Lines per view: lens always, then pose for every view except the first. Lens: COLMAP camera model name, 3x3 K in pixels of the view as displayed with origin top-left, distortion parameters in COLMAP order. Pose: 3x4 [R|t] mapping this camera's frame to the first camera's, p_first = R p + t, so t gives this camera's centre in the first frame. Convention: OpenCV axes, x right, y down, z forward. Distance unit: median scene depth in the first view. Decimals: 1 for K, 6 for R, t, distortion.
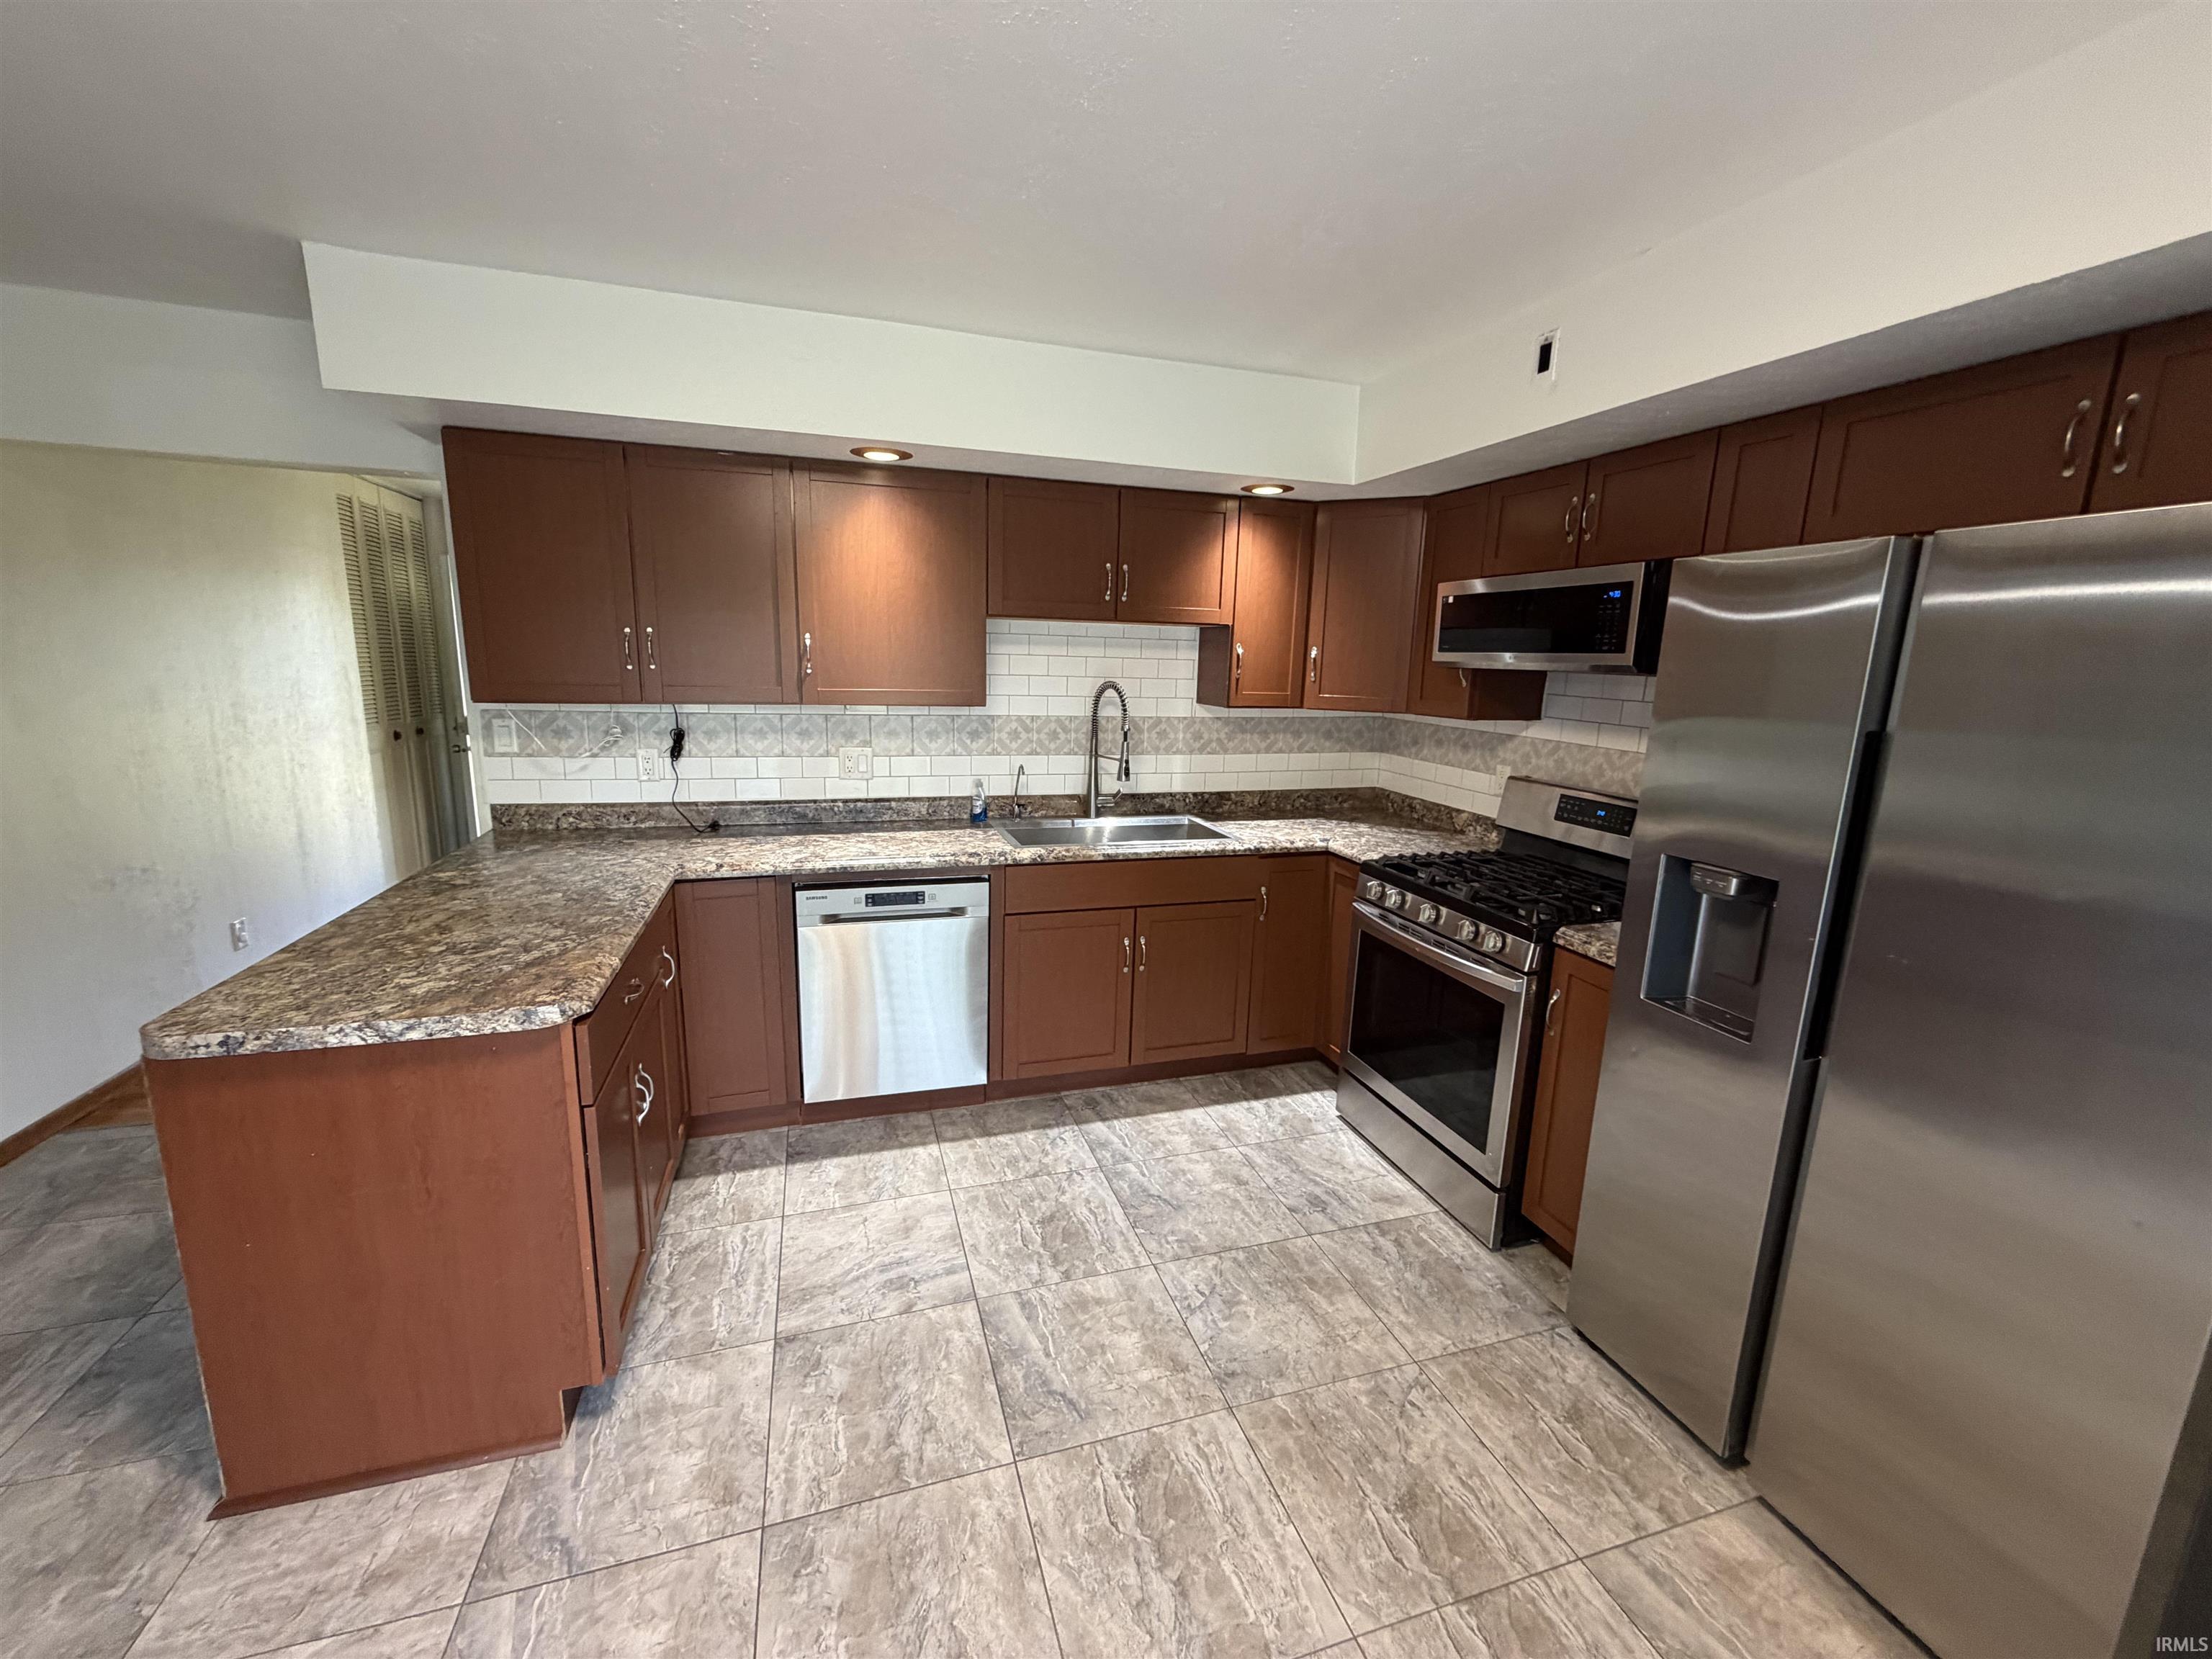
lens RADIAL K [[887.0, 0, 1107.8], [0, 887.0, 825.8], [0, 0, 1]] dist [-0.000414, 0.001834]
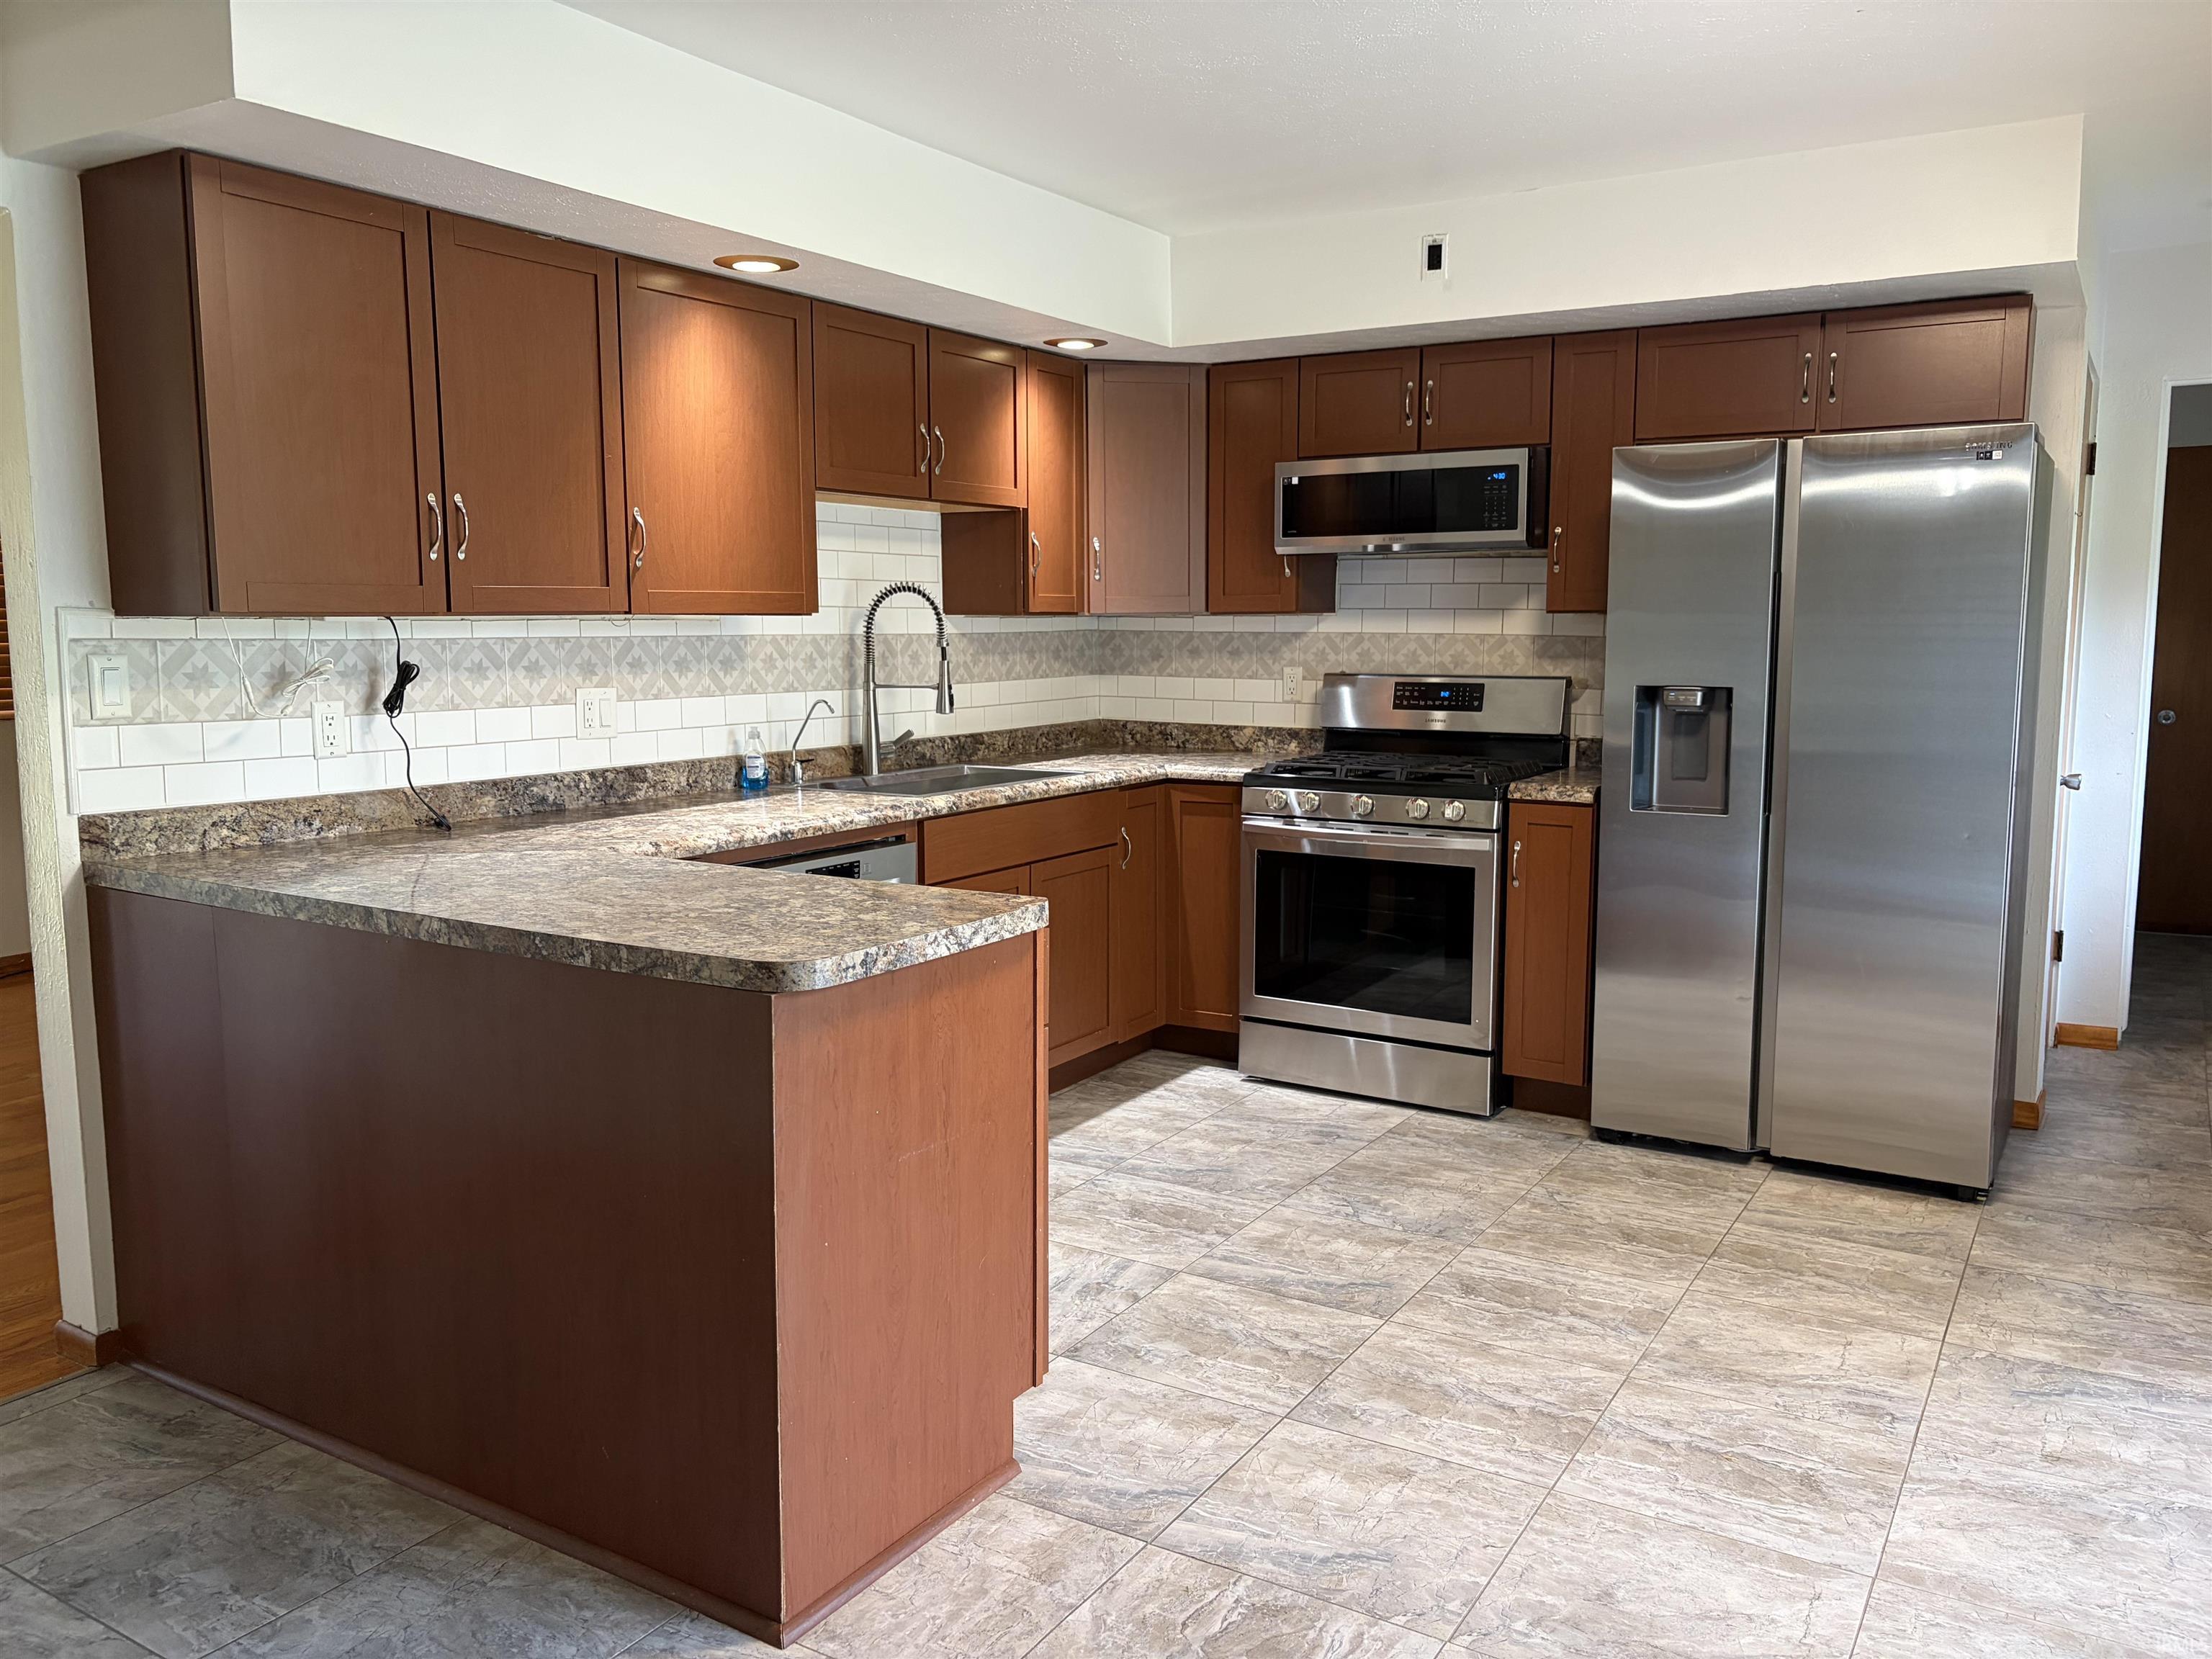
lens RADIAL K [[1683.8, 0, 1102.6], [0, 1683.8, 829.3], [0, 0, 1]] dist [0.014176, -0.010298]
pose [[0.755661, -0.110229, 0.645620, -0.917321], [0.147001, 0.989131, -0.003178, 0.079988], [-0.638253, 0.097308, 0.763652, -0.179580]]
